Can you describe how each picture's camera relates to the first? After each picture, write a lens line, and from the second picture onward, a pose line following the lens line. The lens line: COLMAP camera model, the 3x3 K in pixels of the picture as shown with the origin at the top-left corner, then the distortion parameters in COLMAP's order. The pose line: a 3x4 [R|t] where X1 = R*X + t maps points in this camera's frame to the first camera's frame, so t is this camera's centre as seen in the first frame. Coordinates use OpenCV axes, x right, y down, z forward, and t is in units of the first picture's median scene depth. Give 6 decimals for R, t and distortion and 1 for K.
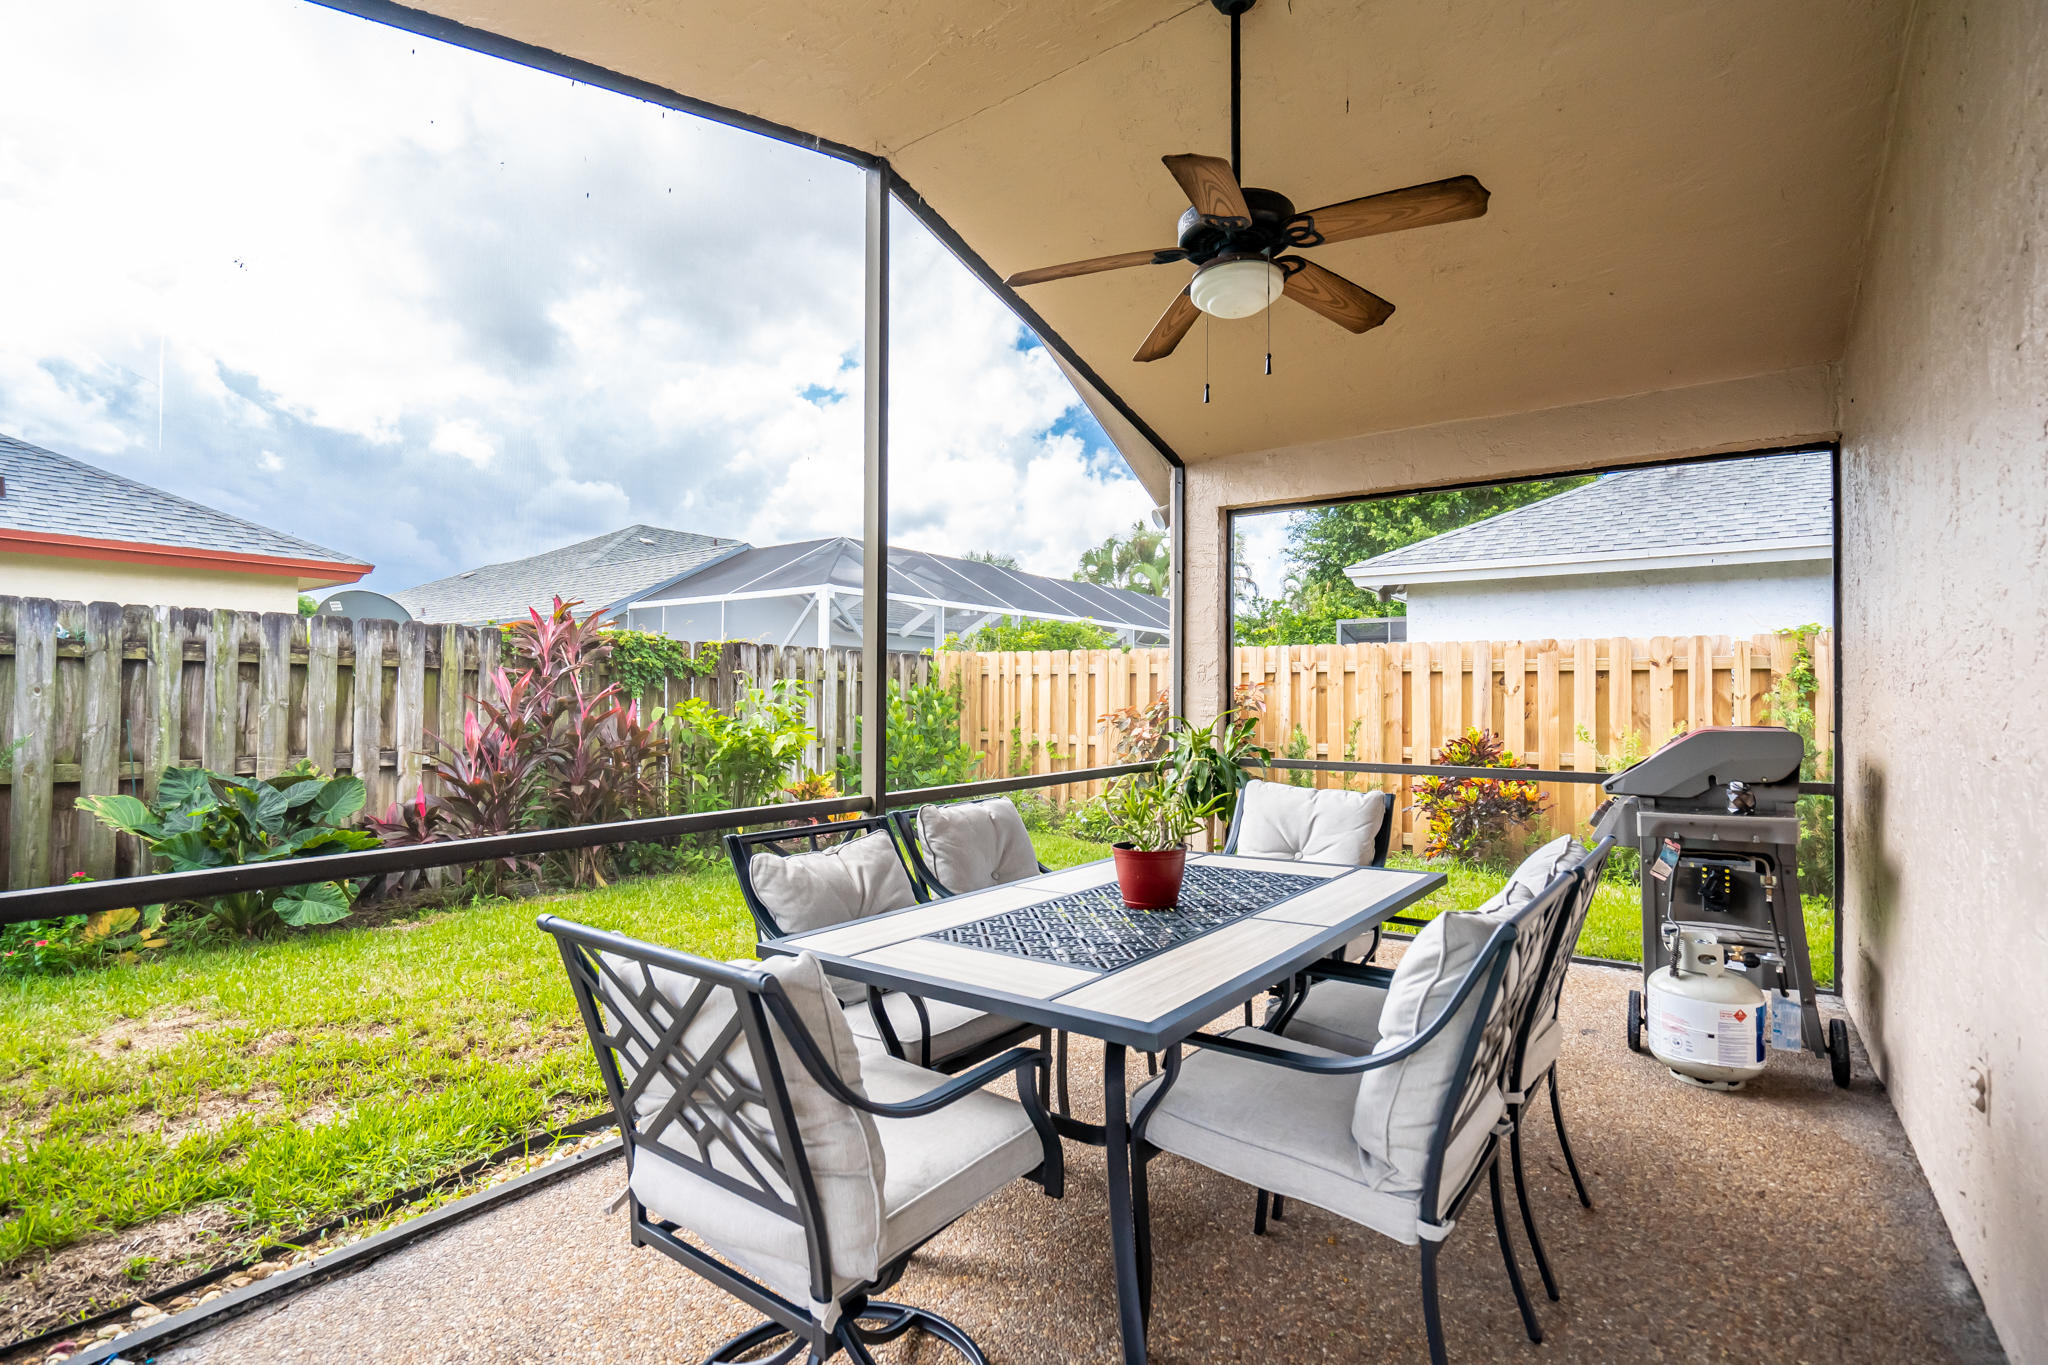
lens RADIAL K [[928.3, 0, 1022.2], [0, 928.3, 685.0], [0, 0, 1]] dist [-0.009901, 0.005002]
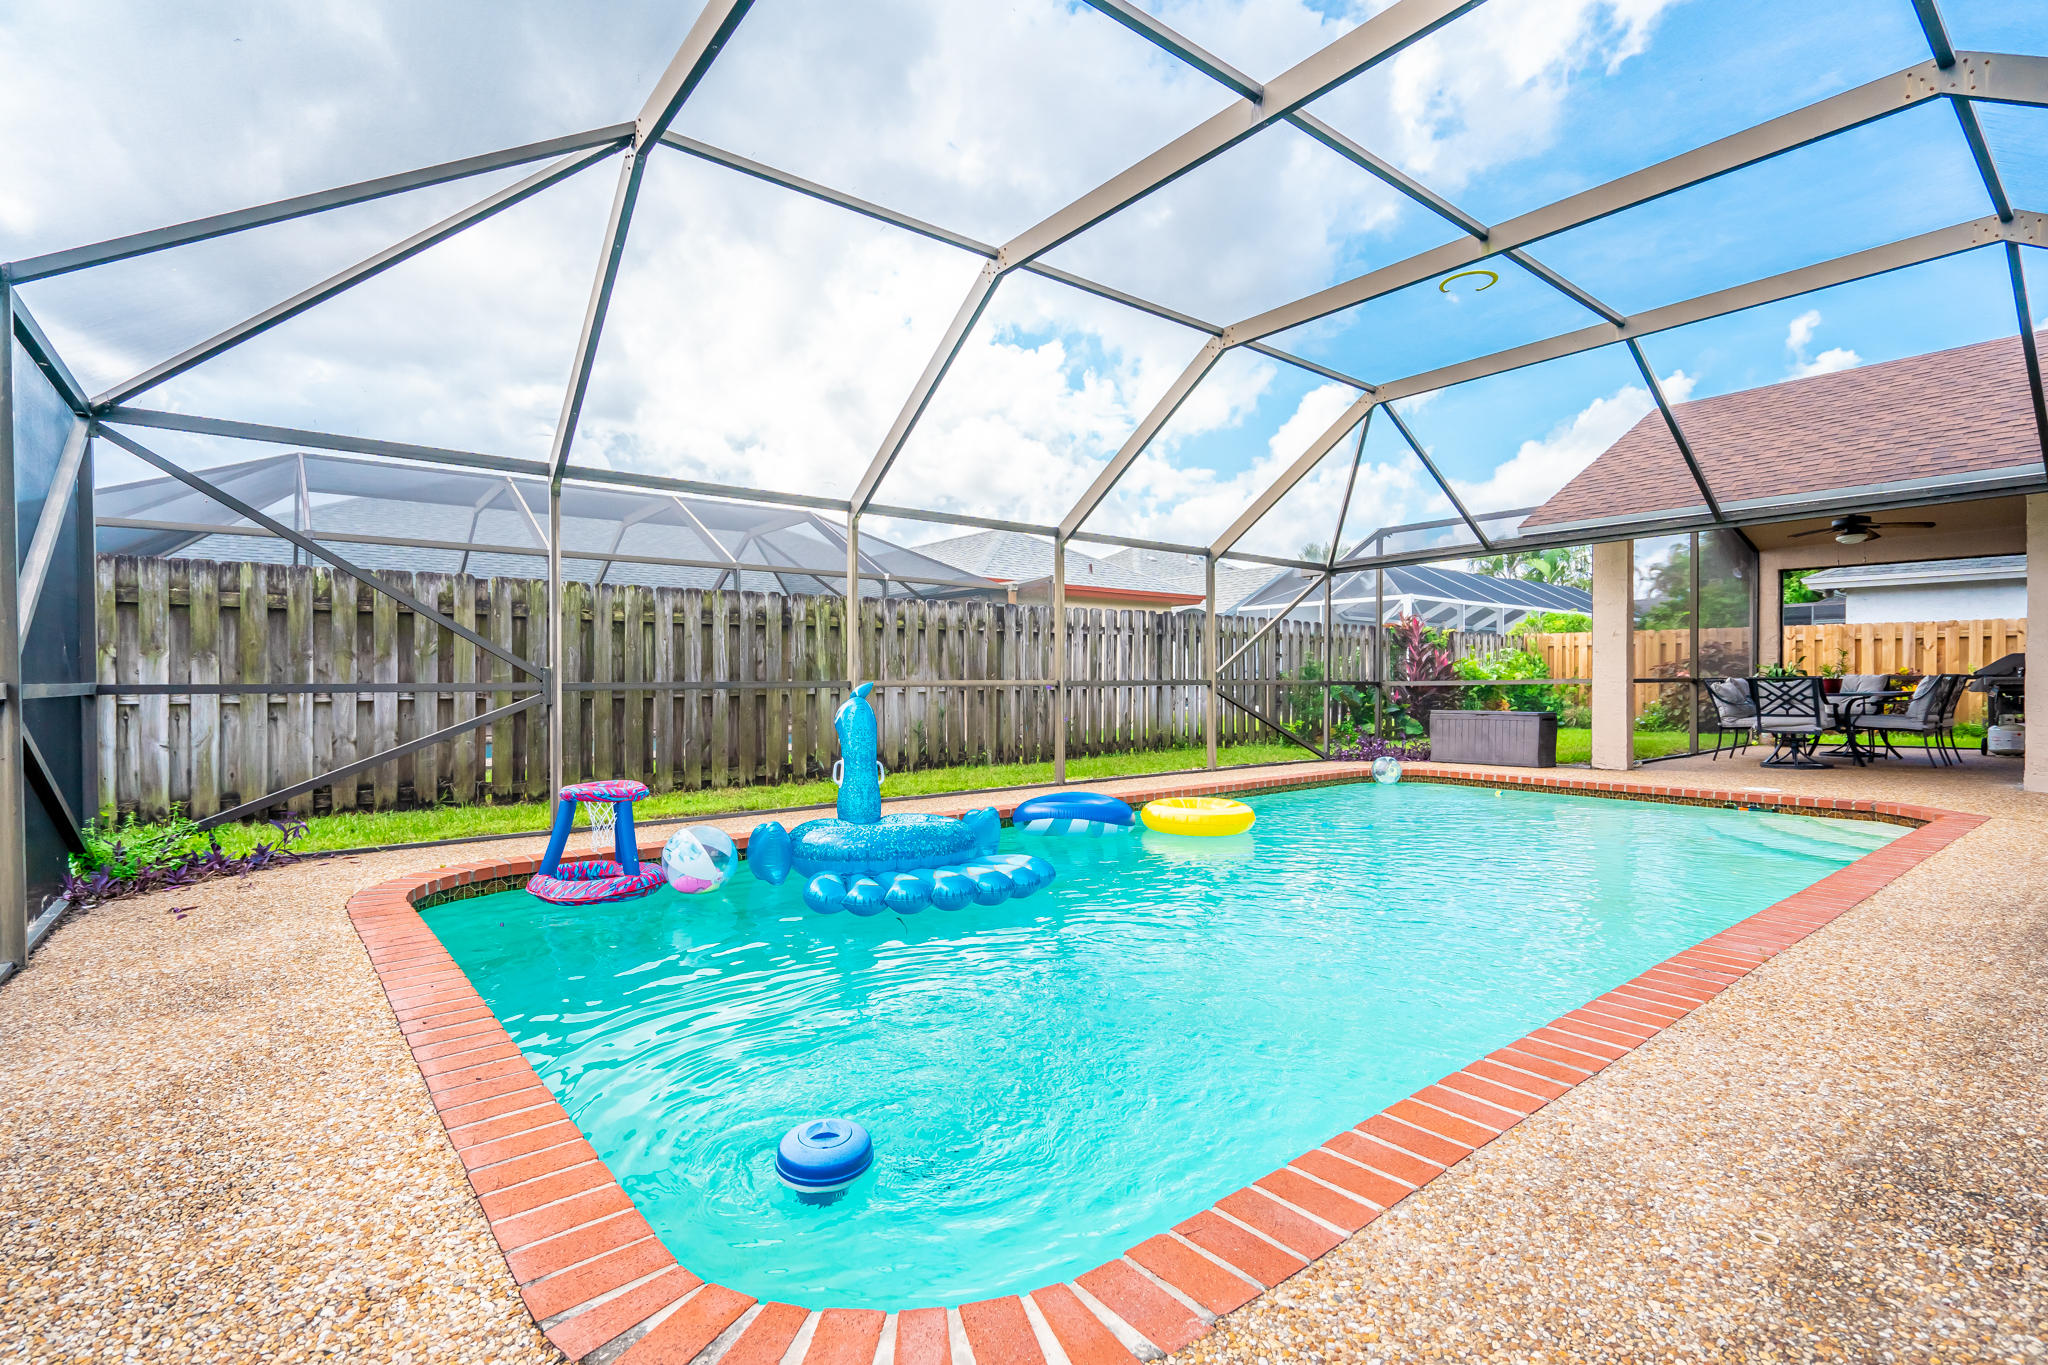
lens RADIAL K [[928.3, 0, 1035.4], [0, 928.3, 687.1], [0, 0, 1]] dist [-0.009901, 0.005002]
pose [[0.964642, -0.005021, -0.263516, -0.731064], [0.009893, 0.999804, 0.017163, 0.035353], [0.263378, -0.019163, 0.964502, -1.296940]]
